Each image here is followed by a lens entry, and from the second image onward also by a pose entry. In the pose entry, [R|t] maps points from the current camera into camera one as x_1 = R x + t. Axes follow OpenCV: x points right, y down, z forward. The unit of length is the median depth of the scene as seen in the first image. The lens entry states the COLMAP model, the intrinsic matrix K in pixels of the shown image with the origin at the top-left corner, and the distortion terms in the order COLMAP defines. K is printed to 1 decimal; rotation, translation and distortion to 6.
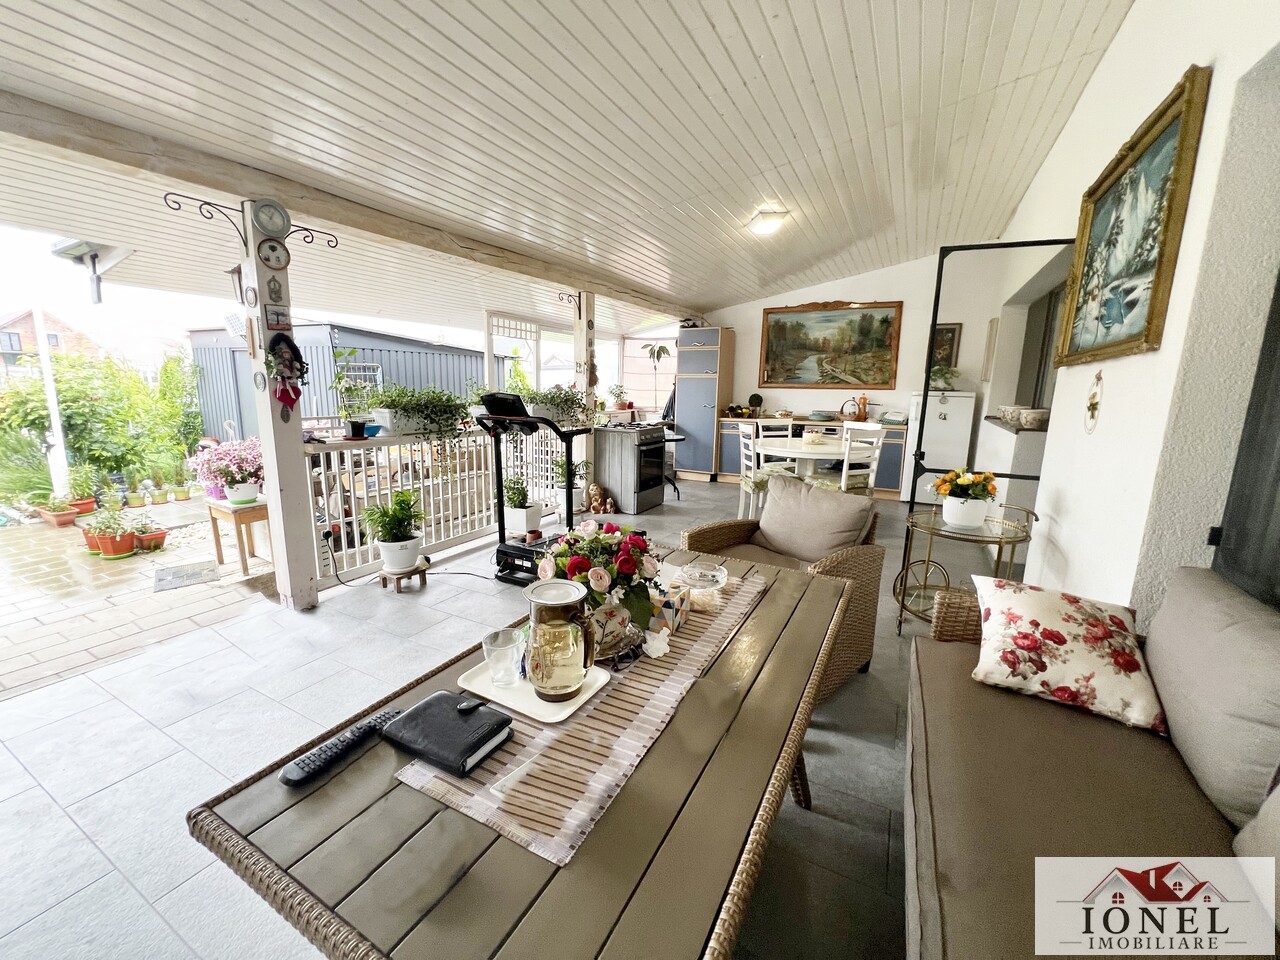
lens RADIAL K [[512.0, 0, 638.8], [0, 512.0, 481.8], [0, 0, 1]] dist [0.001117, 0.000135]
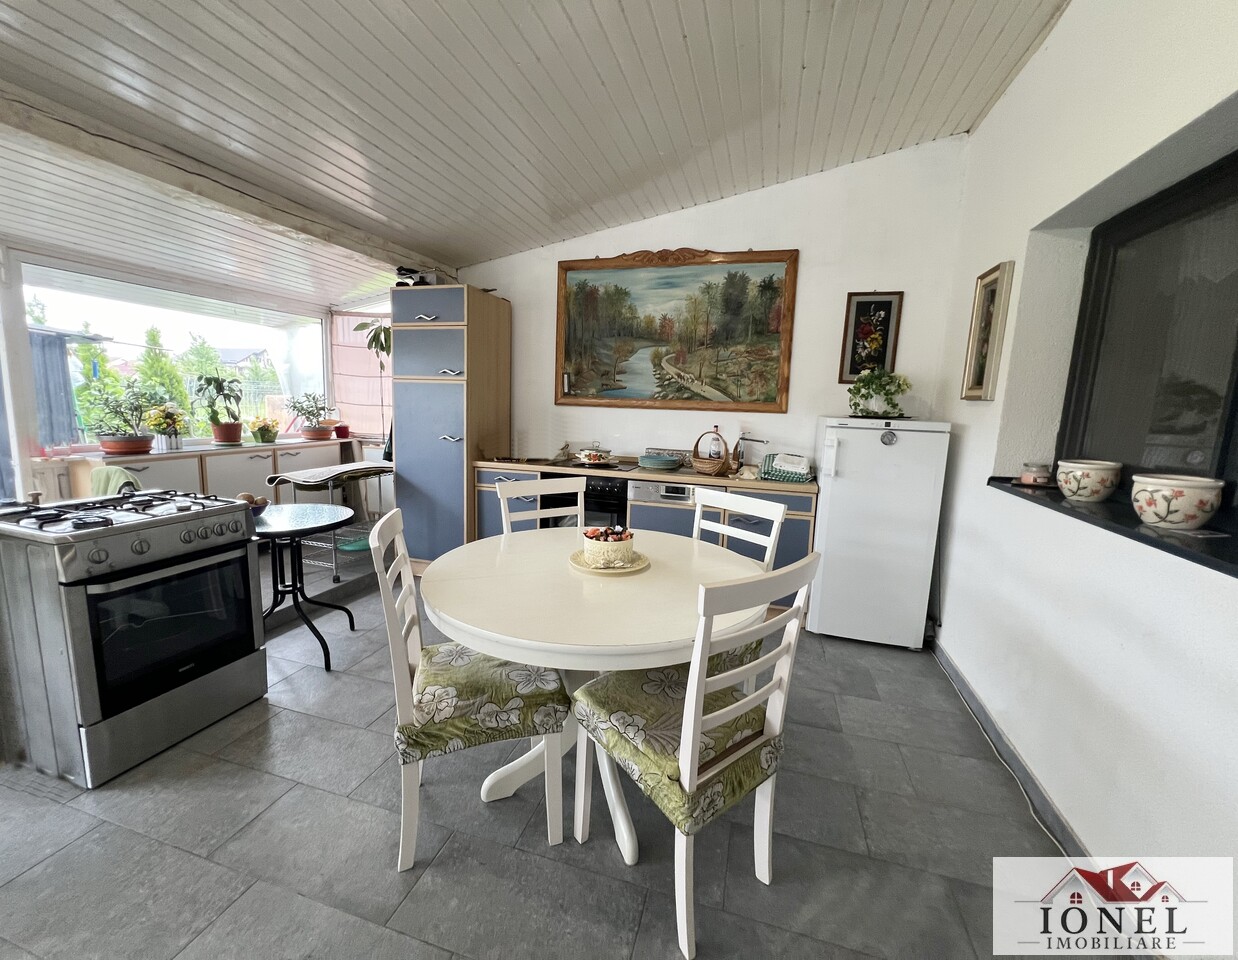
lens RADIAL K [[507.2, 0, 618.3], [0, 507.2, 477.9], [0, 0, 1]] dist [0.015206, 0.000056]
pose [[0.979593, -0.012065, 0.200629, 0.204258], [0.018200, 0.999421, -0.028764, -0.093752], [-0.200166, 0.031828, 0.979245, 0.484255]]
